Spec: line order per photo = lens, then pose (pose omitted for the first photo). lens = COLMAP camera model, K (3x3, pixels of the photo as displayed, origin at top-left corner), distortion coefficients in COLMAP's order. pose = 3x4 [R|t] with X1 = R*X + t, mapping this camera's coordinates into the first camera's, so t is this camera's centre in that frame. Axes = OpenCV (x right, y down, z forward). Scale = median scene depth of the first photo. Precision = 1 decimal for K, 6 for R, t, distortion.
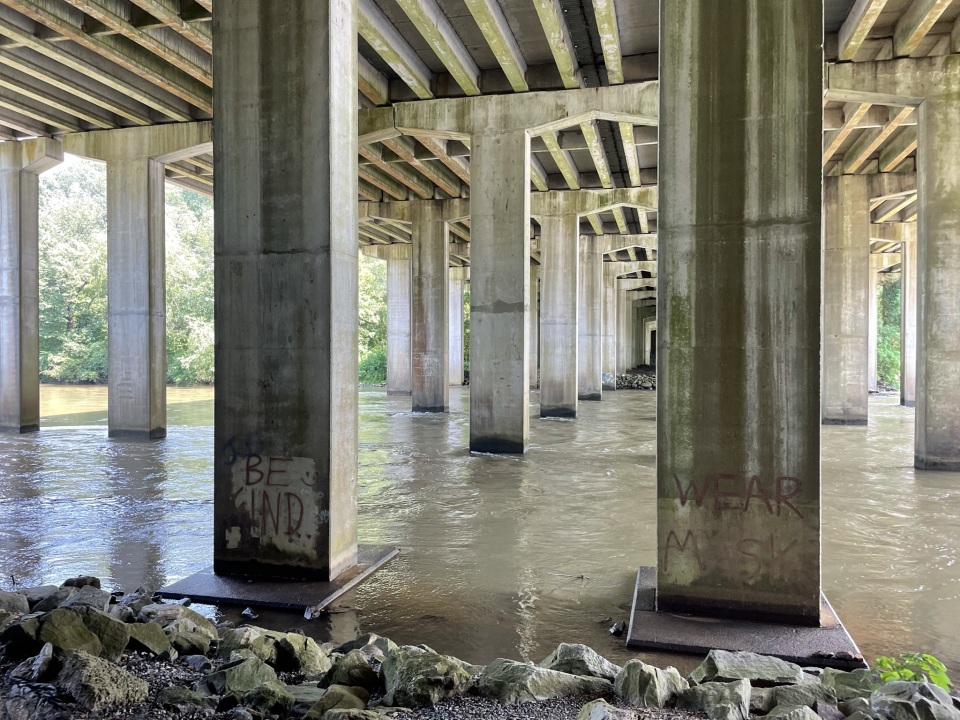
lens RADIAL K [[723.4, 0, 480.0], [0, 723.4, 360.0], [0, 0, 1]] dist [0.084978, -0.111392]
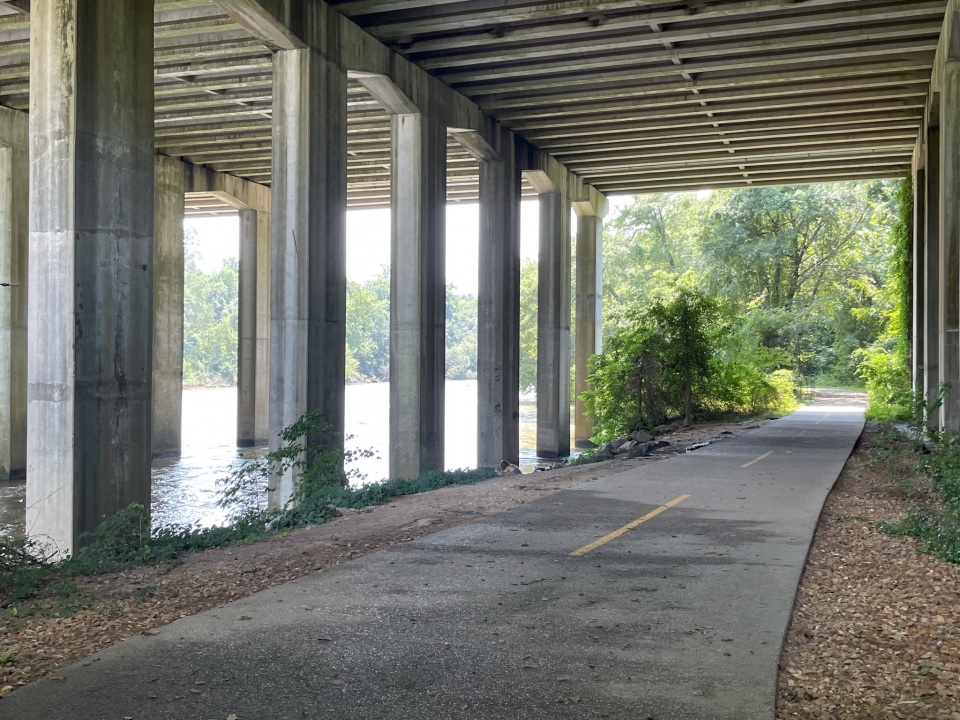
lens RADIAL K [[1049.5, 0, 480.0], [0, 1049.5, 360.0], [0, 0, 1]] dist [0.008796, -0.001683]
pose [[0.084286, 0.000932, 0.996441, -2.561133], [0.002400, 0.999996, -0.001138, -0.061647], [-0.996439, 0.002488, 0.084284, 0.494146]]
